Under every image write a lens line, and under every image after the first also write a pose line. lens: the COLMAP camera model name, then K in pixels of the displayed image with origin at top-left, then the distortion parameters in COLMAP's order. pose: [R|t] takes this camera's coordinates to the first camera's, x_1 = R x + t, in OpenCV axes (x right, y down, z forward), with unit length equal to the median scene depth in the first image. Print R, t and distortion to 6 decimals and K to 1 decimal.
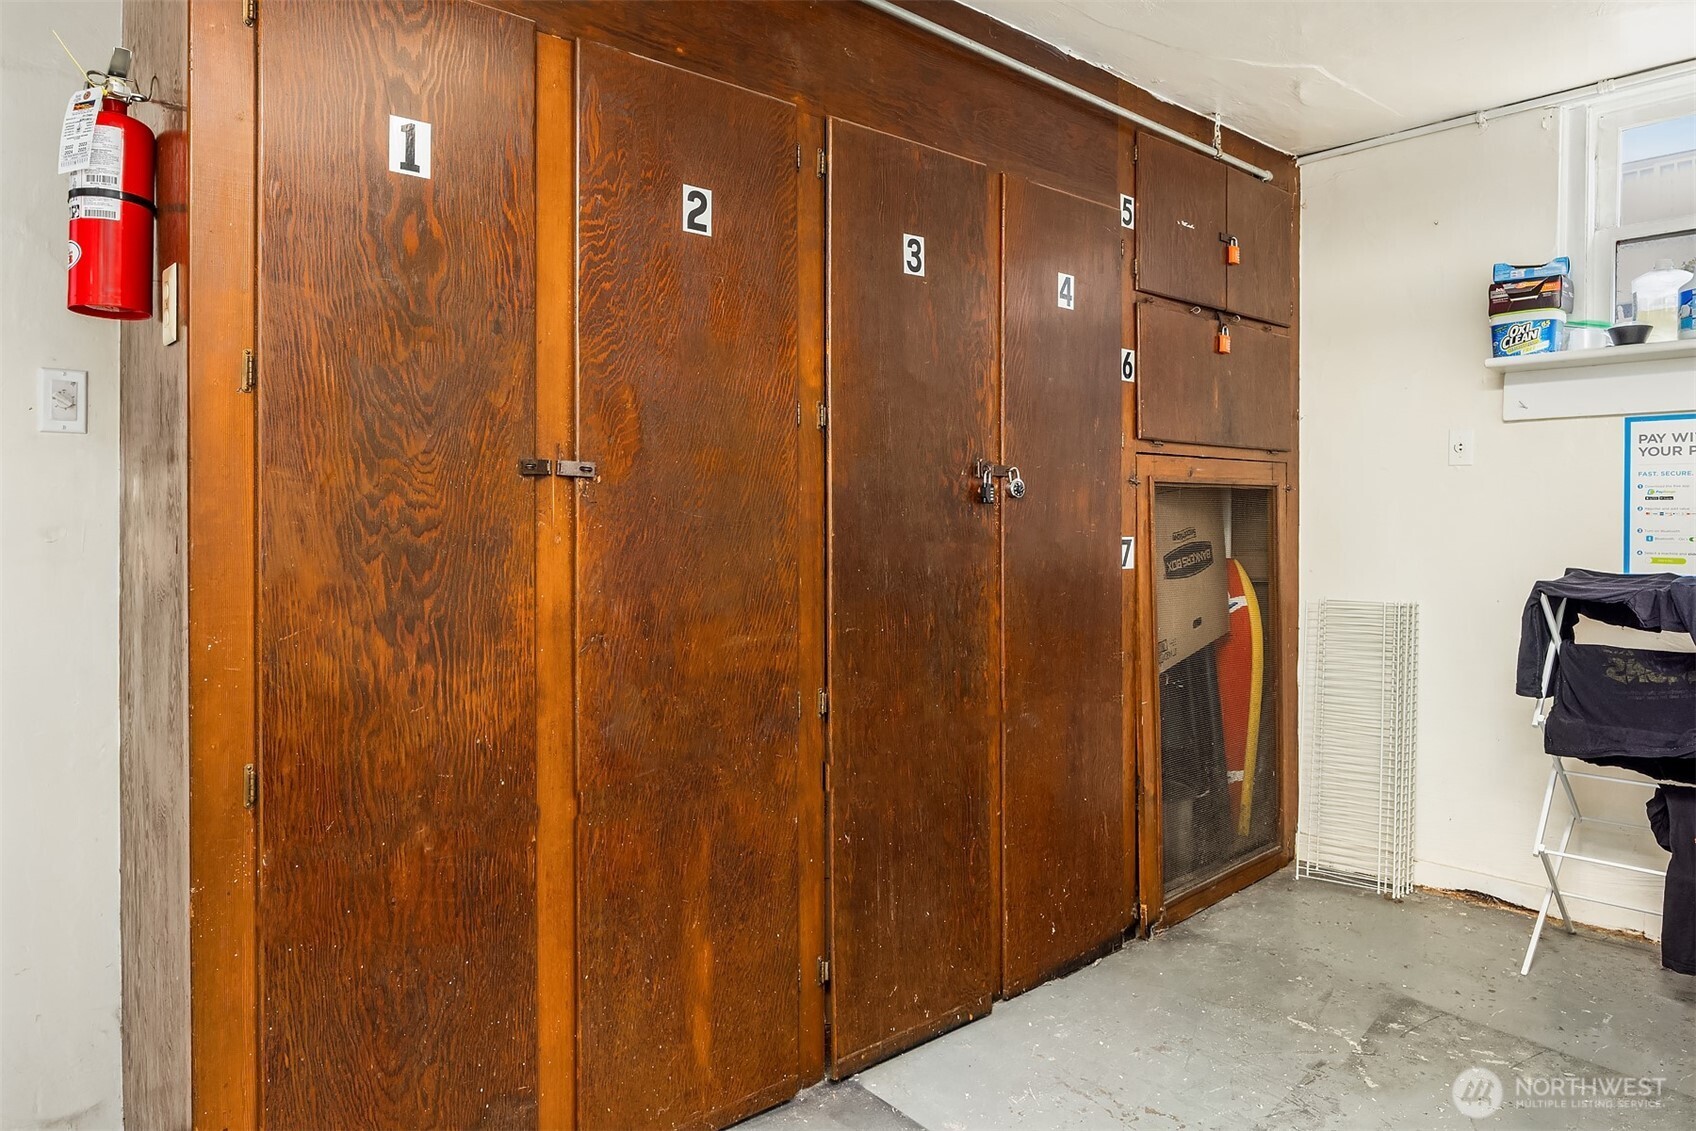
lens RADIAL K [[1069.0, 0, 849.2], [0, 1069.0, 514.0], [0, 0, 1]] dist [-0.000247, -0.000739]
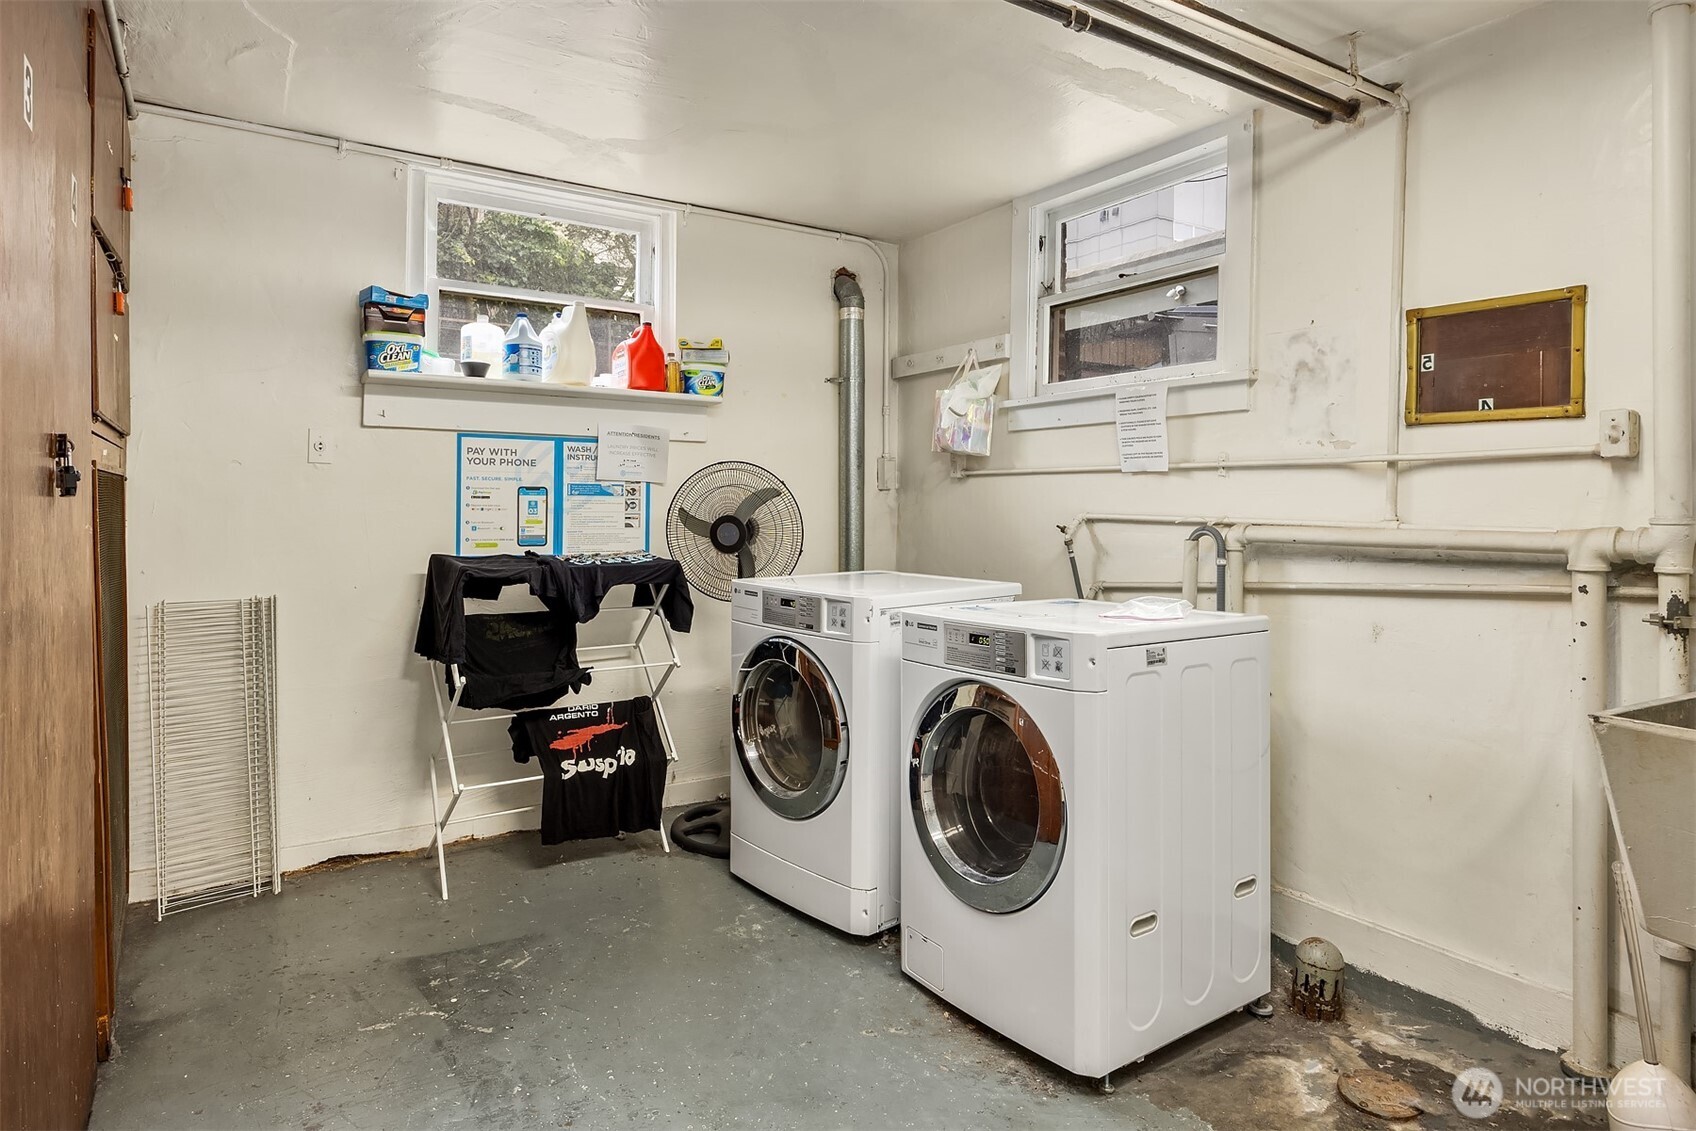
lens RADIAL K [[979.2, 0, 849.0], [0, 979.2, 499.5], [0, 0, 1]] dist [0.001147, -0.000642]
pose [[0.157027, 0.009556, 0.987548, -0.344576], [-0.007084, 0.999938, -0.008550, -0.005033], [-0.987569, -0.005654, 0.157085, 0.362959]]
